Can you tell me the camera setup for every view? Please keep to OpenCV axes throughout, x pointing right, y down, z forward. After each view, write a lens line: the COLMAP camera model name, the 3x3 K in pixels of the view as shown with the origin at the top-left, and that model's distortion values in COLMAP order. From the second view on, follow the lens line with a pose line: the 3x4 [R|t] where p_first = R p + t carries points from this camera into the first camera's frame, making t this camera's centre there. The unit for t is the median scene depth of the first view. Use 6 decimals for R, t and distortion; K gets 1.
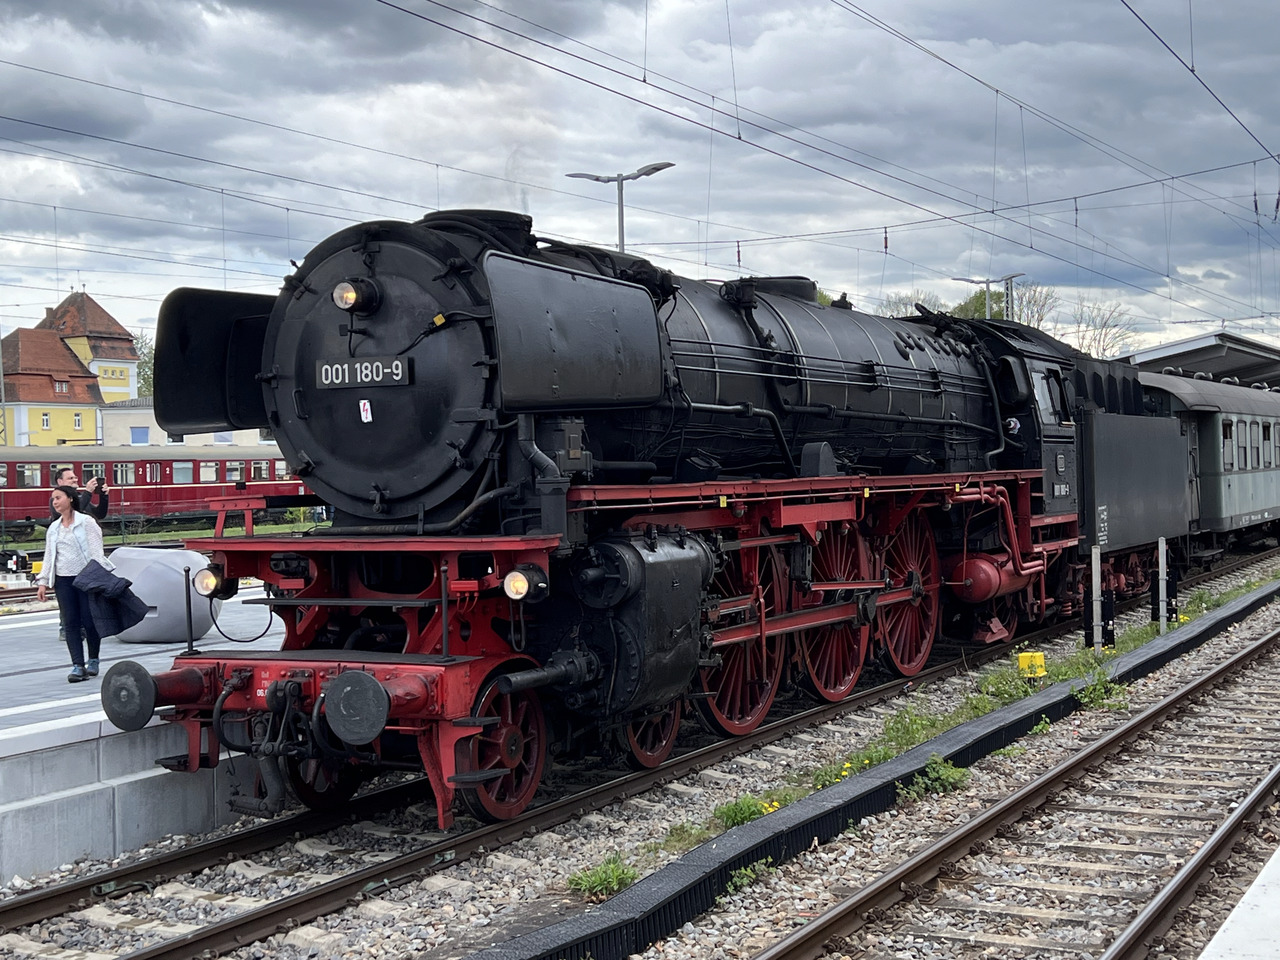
lens RADIAL K [[1768.5, 0, 633.5], [0, 1768.5, 478.4], [0, 0, 1]] dist [0.096993, 0.000000]
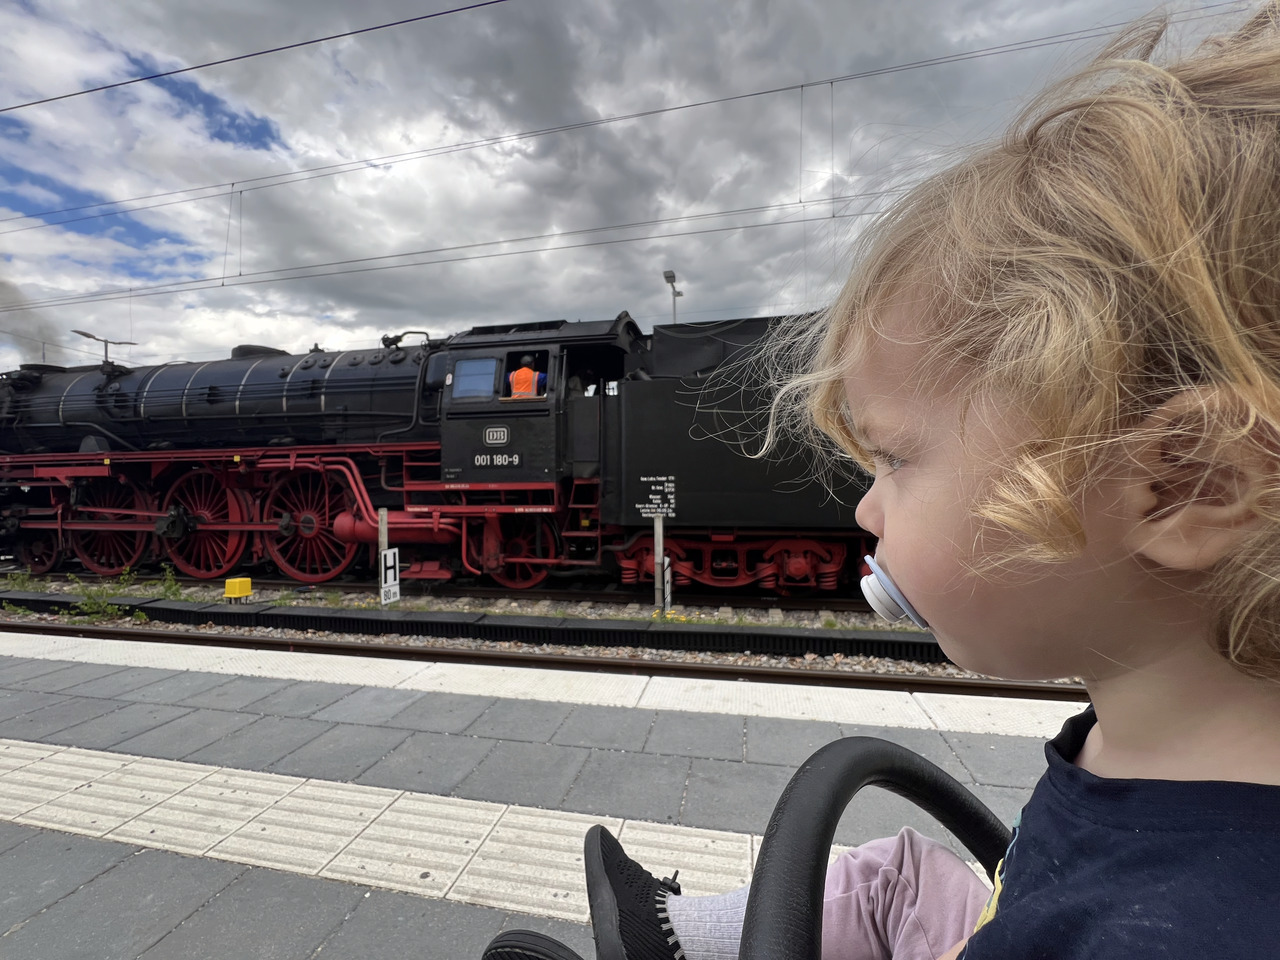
lens RADIAL K [[509.9, 0, 633.1], [0, 509.9, 476.1], [0, 0, 1]] dist [-0.009843, 0.001948]
pose [[0.278650, 0.011989, -0.960318, 0.724846], [0.002038, 0.999912, 0.013074, 0.015945], [0.960391, -0.005601, 0.278601, 1.262414]]
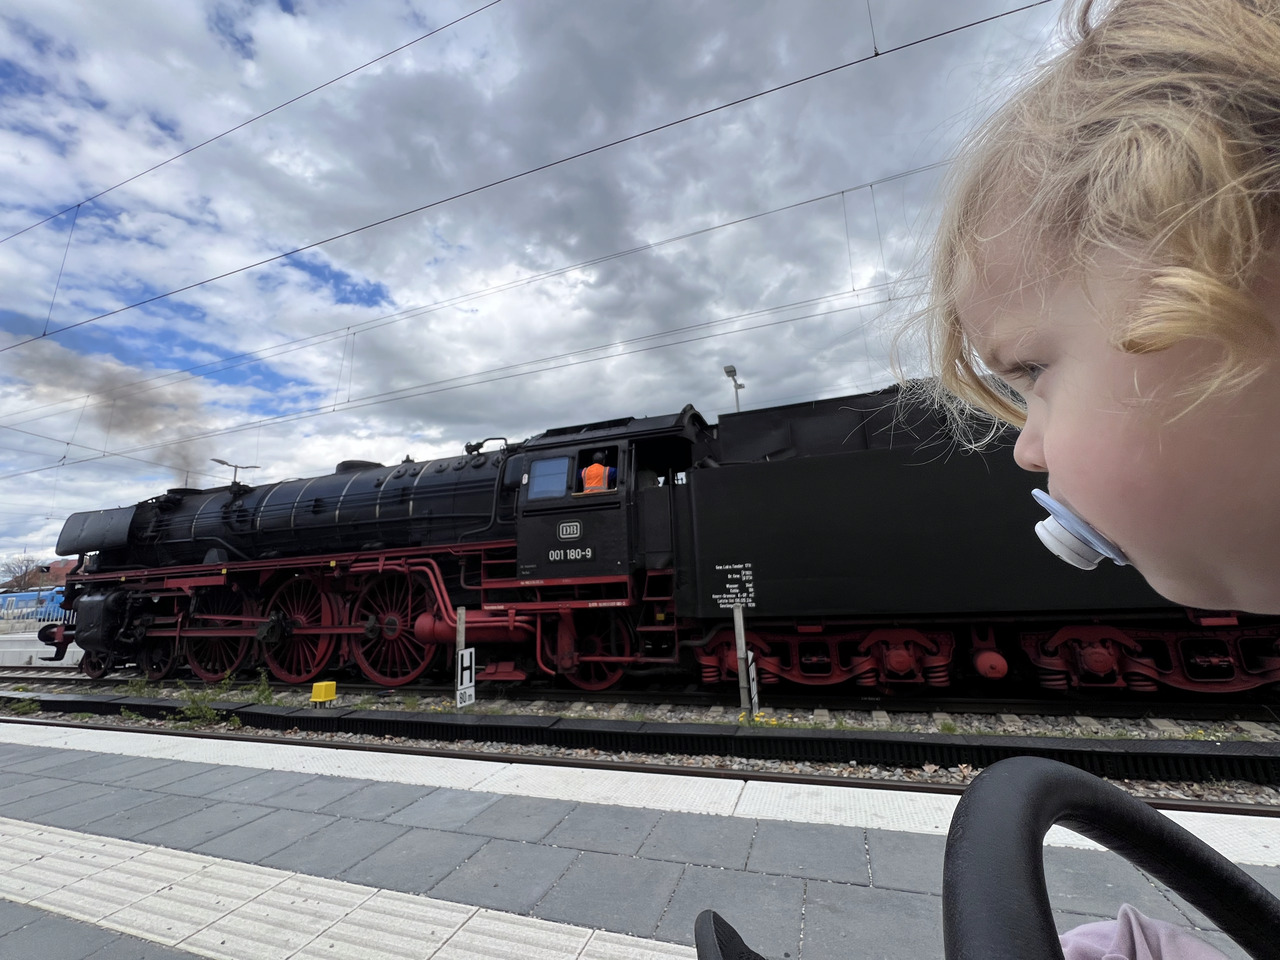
lens RADIAL K [[509.9, 0, 635.2], [0, 509.9, 469.6], [0, 0, 1]] dist [-0.009843, 0.001948]
pose [[0.148276, -0.195357, -0.969459, 0.722695], [0.040111, 0.980676, -0.191482, 0.021910], [0.988132, -0.010493, 0.153247, 1.260823]]
